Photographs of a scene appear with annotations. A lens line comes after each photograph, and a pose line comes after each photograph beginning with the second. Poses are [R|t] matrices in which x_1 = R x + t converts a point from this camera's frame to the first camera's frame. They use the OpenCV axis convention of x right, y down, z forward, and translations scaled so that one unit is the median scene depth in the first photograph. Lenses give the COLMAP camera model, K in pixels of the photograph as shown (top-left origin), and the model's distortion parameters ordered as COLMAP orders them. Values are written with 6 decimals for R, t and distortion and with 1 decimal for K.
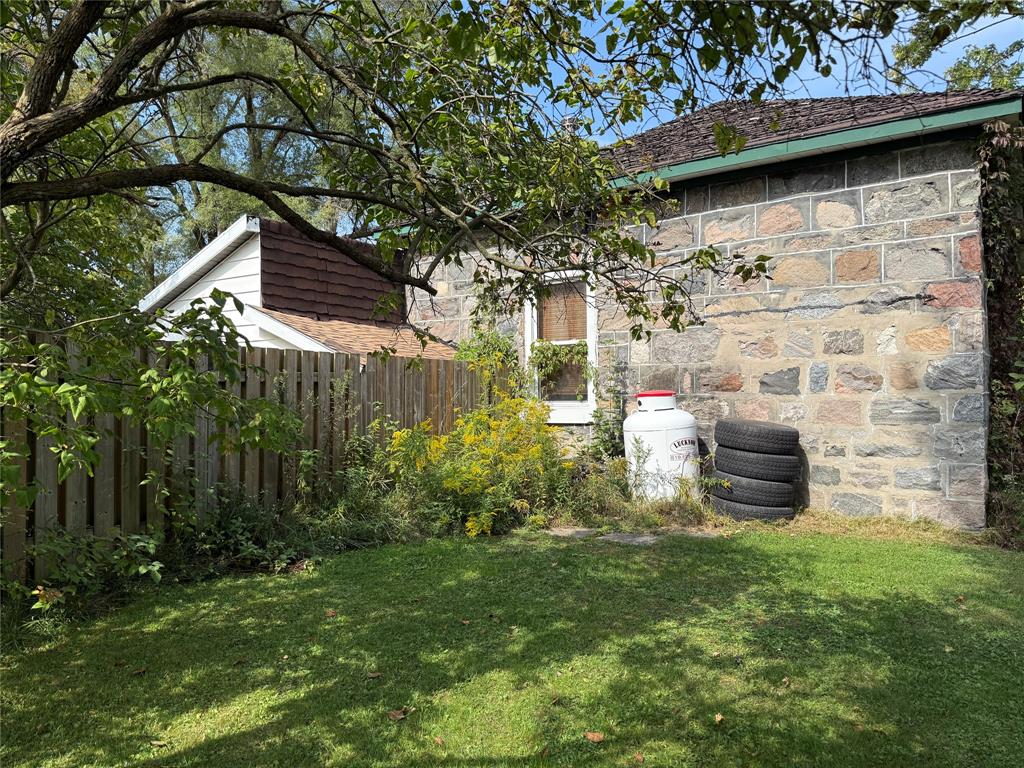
lens RADIAL K [[720.1, 0, 509.5], [0, 720.1, 387.3], [0, 0, 1]] dist [0.091218, -0.146127]
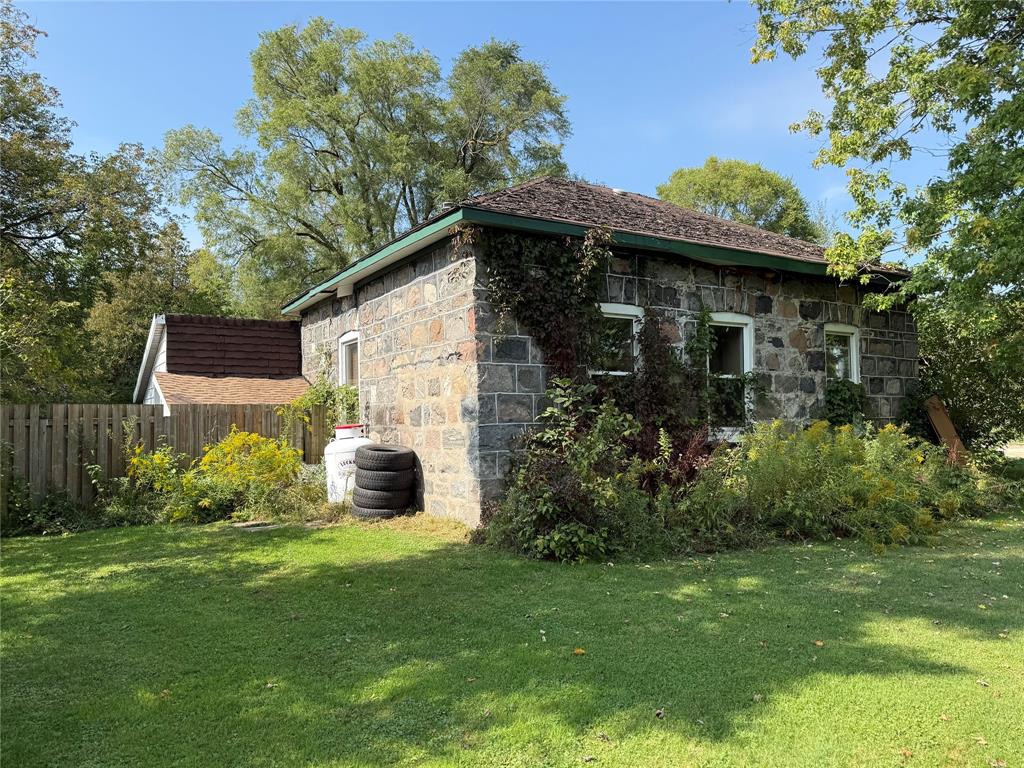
lens RADIAL K [[720.1, 0, 509.5], [0, 720.1, 387.3], [0, 0, 1]] dist [0.091218, -0.146127]
pose [[0.926406, -0.032640, -0.375108, 1.026563], [0.022135, 0.999234, -0.032282, -0.015198], [0.375874, 0.021603, 0.926419, -0.166885]]
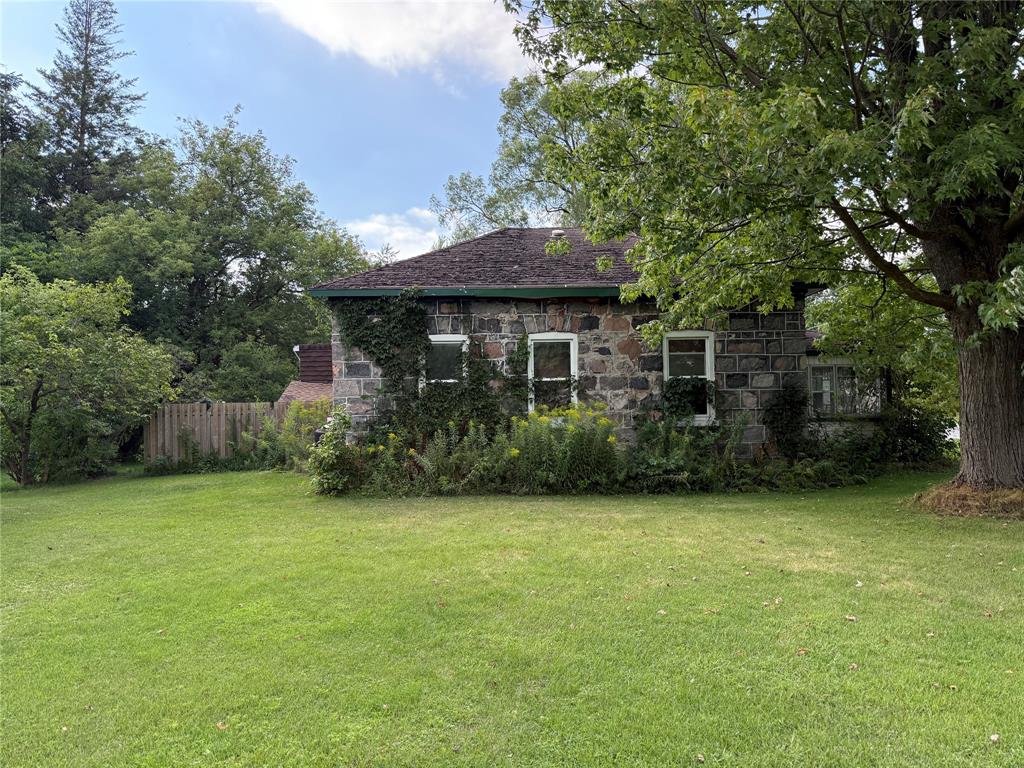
lens RADIAL K [[720.1, 0, 509.5], [0, 720.1, 387.3], [0, 0, 1]] dist [0.091218, -0.146127]
pose [[0.617977, -0.037566, -0.785298, 2.316905], [0.031450, 0.999239, -0.023052, -0.011450], [0.785567, -0.010452, 0.618689, 0.040792]]
